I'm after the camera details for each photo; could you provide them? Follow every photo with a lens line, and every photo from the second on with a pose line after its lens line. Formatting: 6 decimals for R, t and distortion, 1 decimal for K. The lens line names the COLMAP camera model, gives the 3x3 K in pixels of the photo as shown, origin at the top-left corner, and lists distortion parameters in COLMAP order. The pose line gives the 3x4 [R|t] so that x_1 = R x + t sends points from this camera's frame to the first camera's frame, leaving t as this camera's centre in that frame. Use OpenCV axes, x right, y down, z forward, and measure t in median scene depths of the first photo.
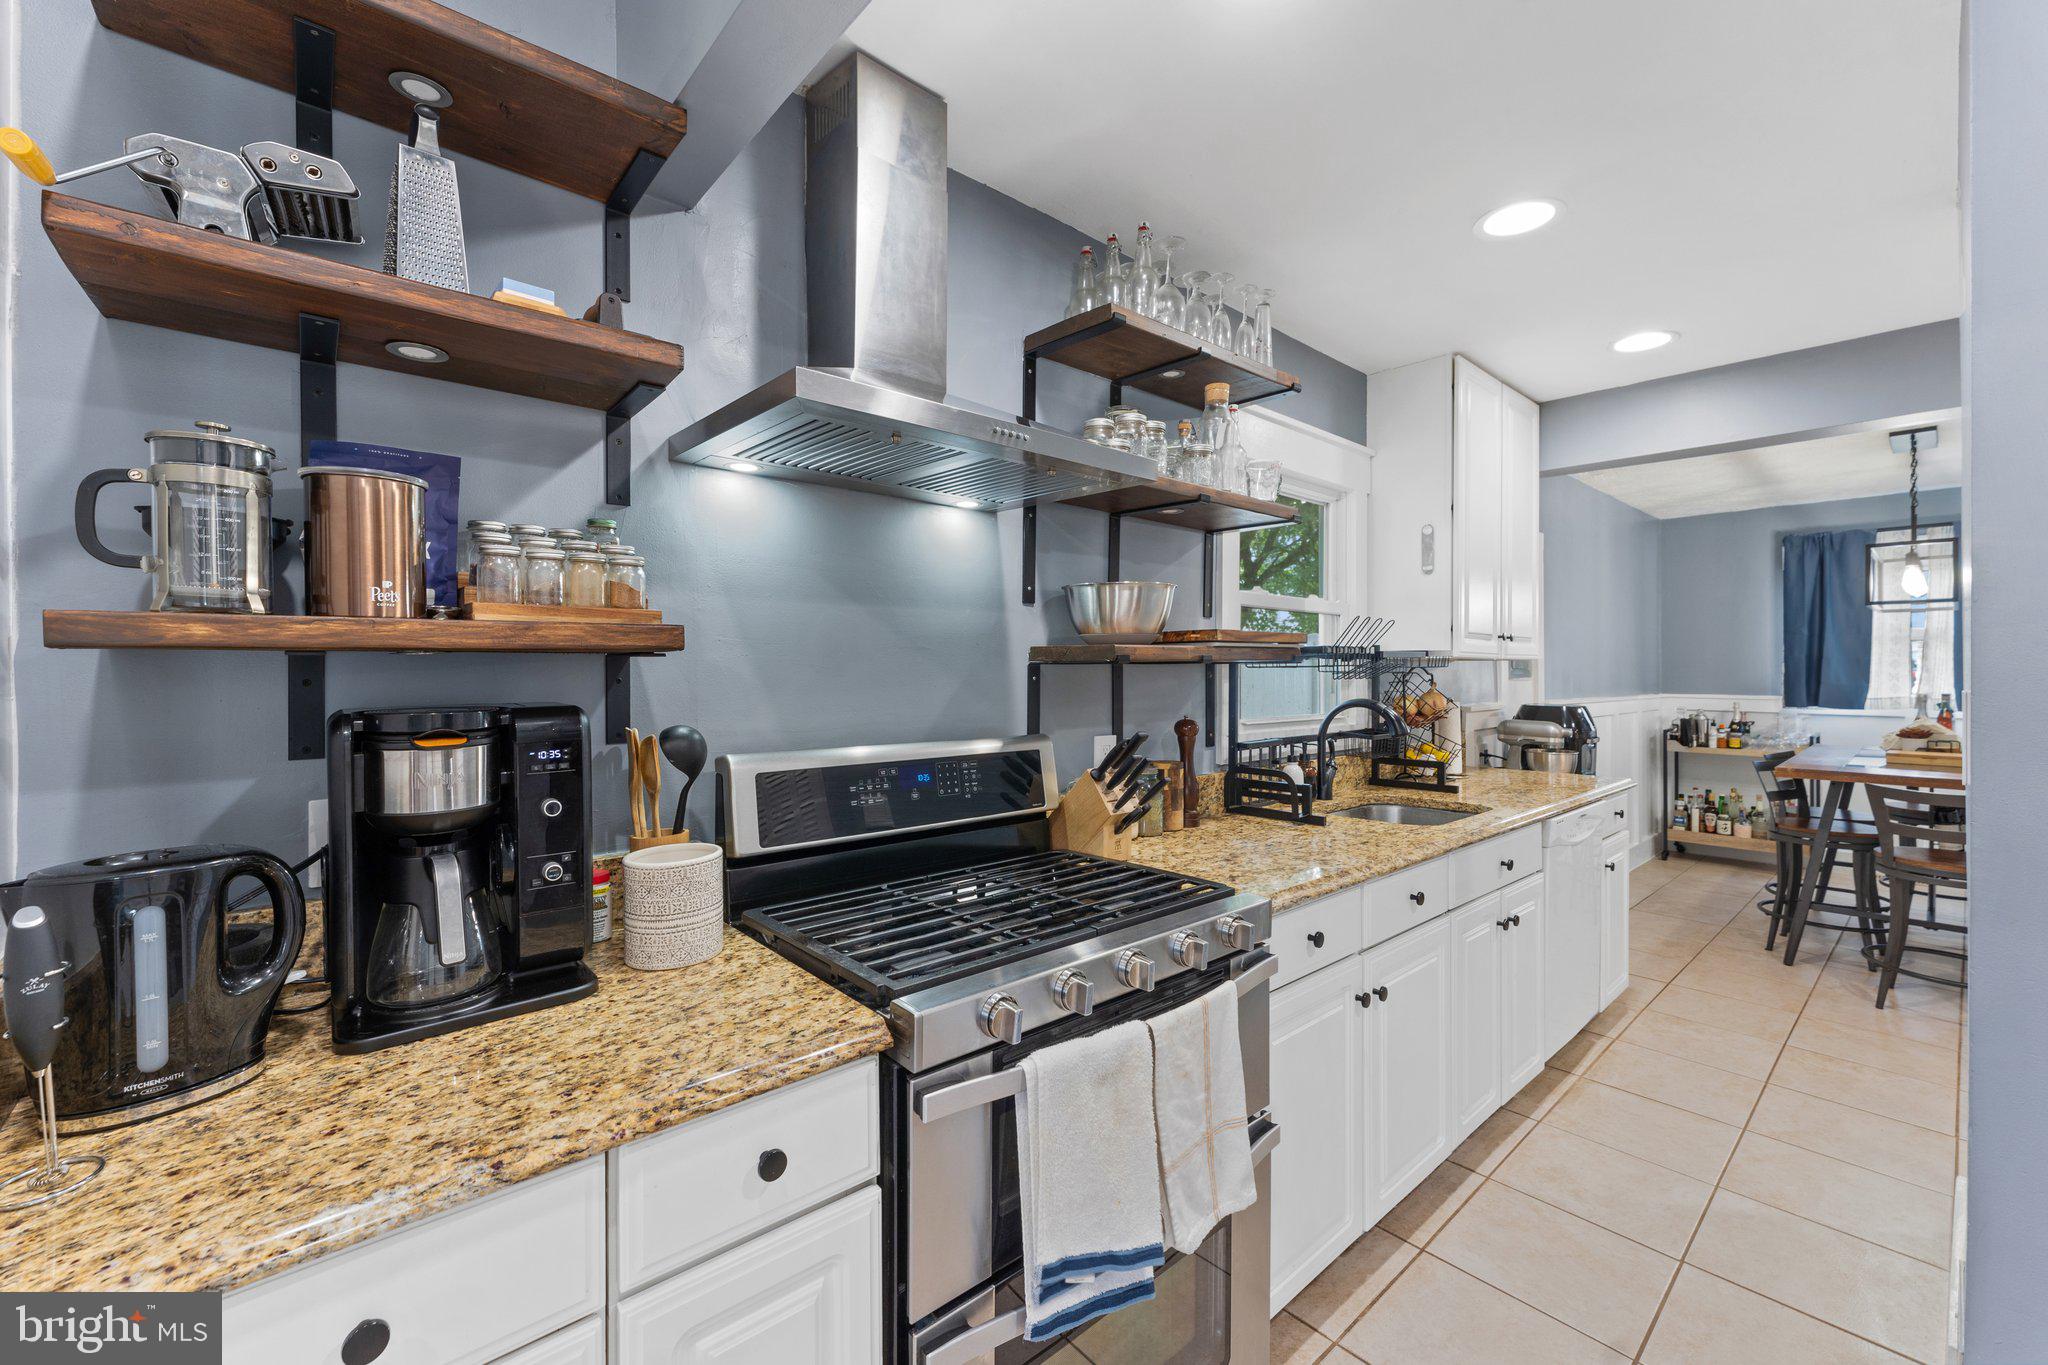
lens RADIAL K [[827.6, 0, 1019.8], [0, 827.6, 673.2], [0, 0, 1]] dist [0.009375, -0.000978]
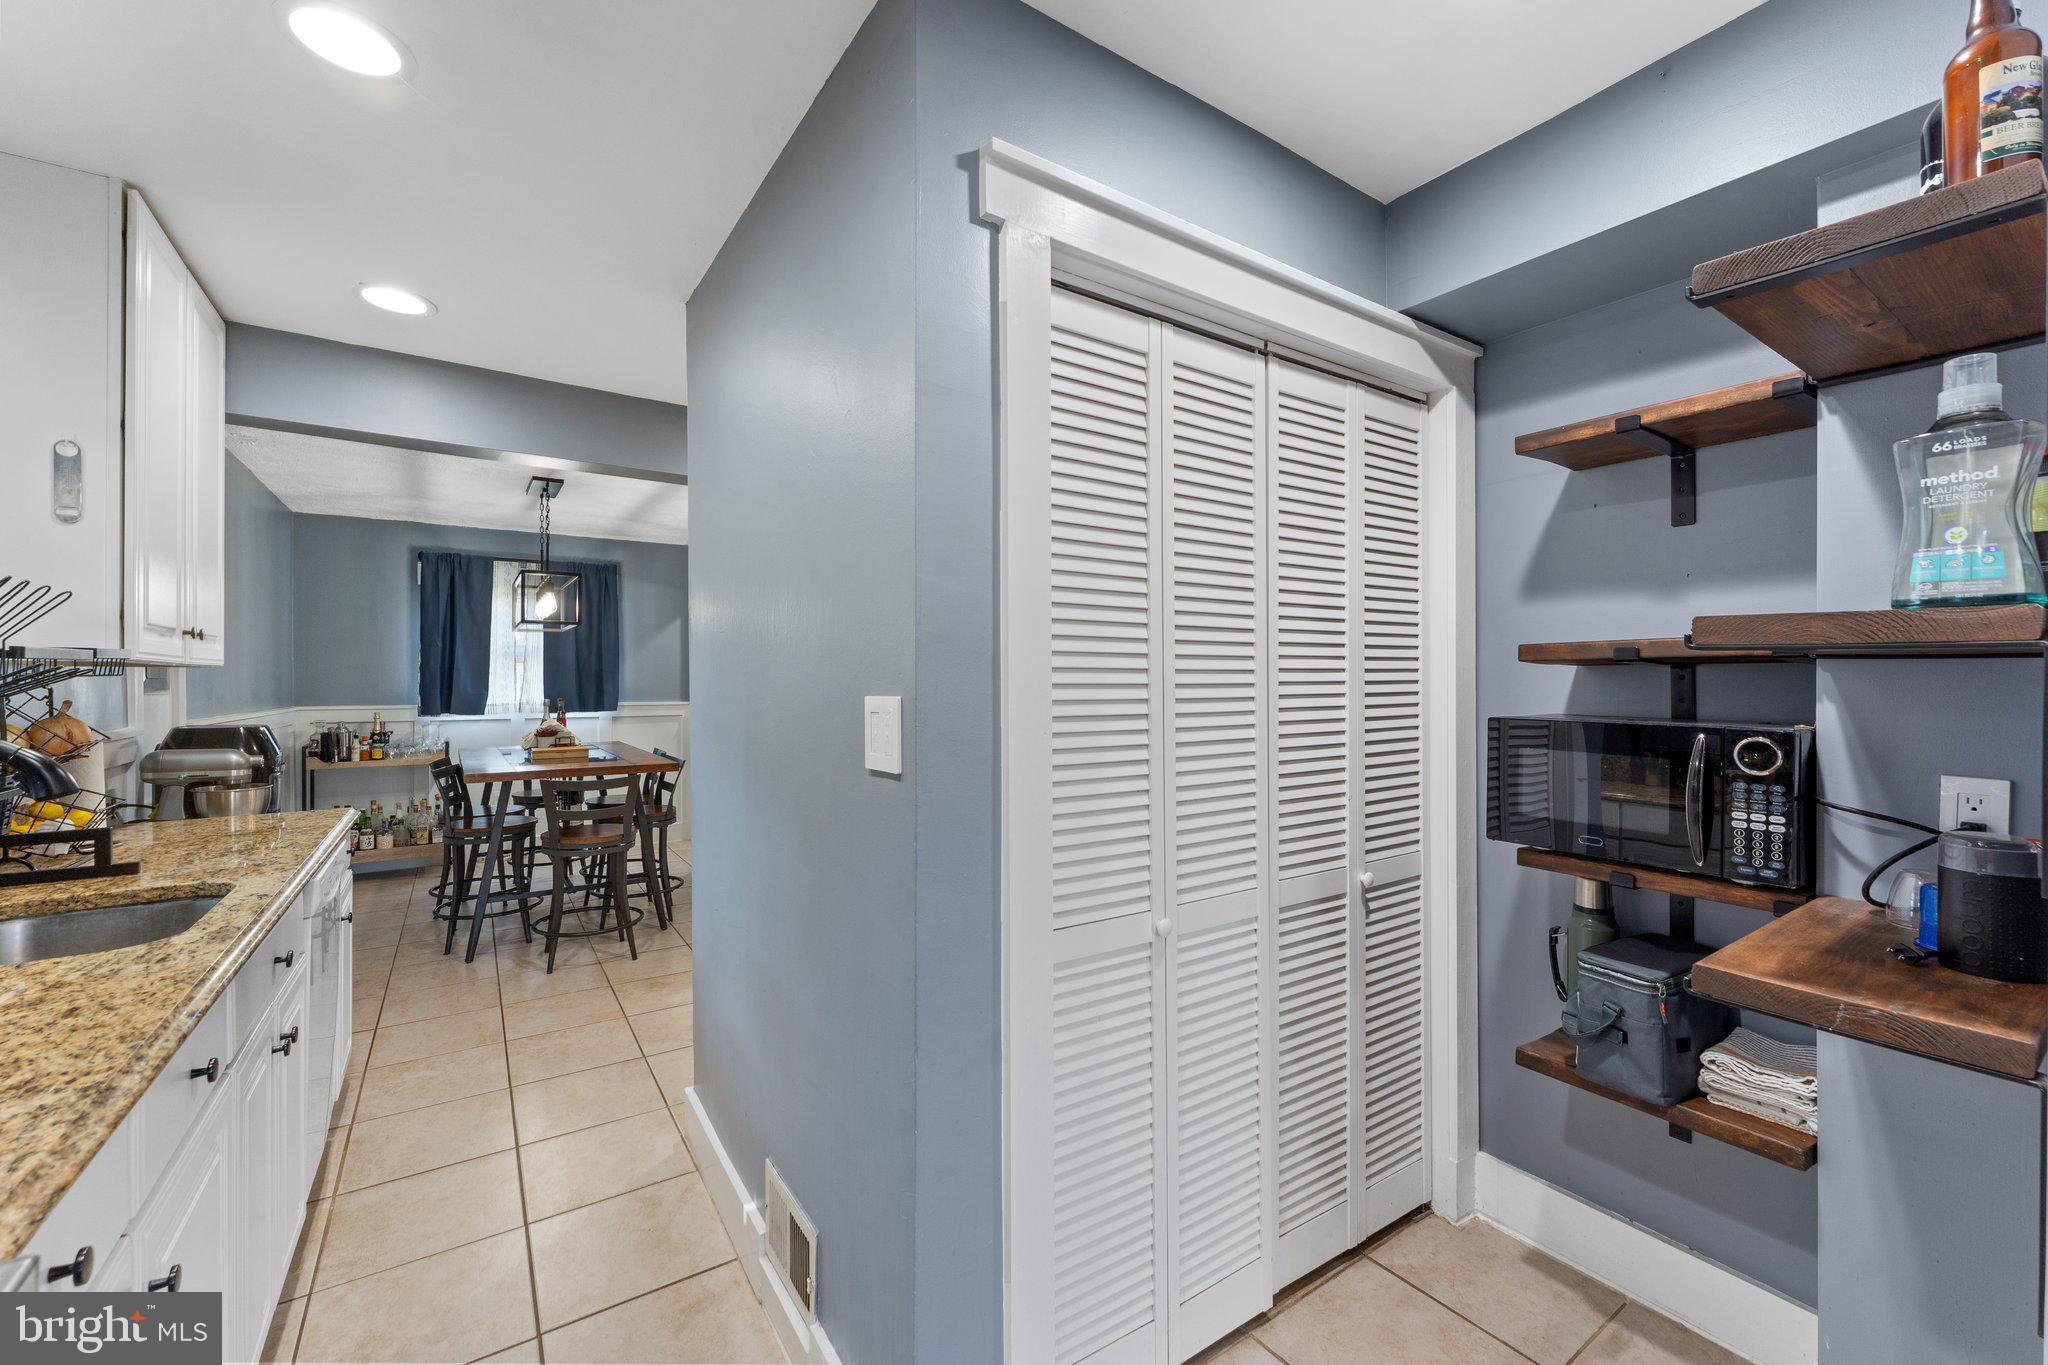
lens RADIAL K [[827.6, 0, 1016.4], [0, 827.6, 673.7], [0, 0, 1]] dist [0.009375, -0.000978]
pose [[0.137576, 0.004758, 0.990480, -0.020802], [0.006539, 0.999962, -0.005711, -0.001327], [-0.990470, 0.007262, 0.137540, 0.279250]]
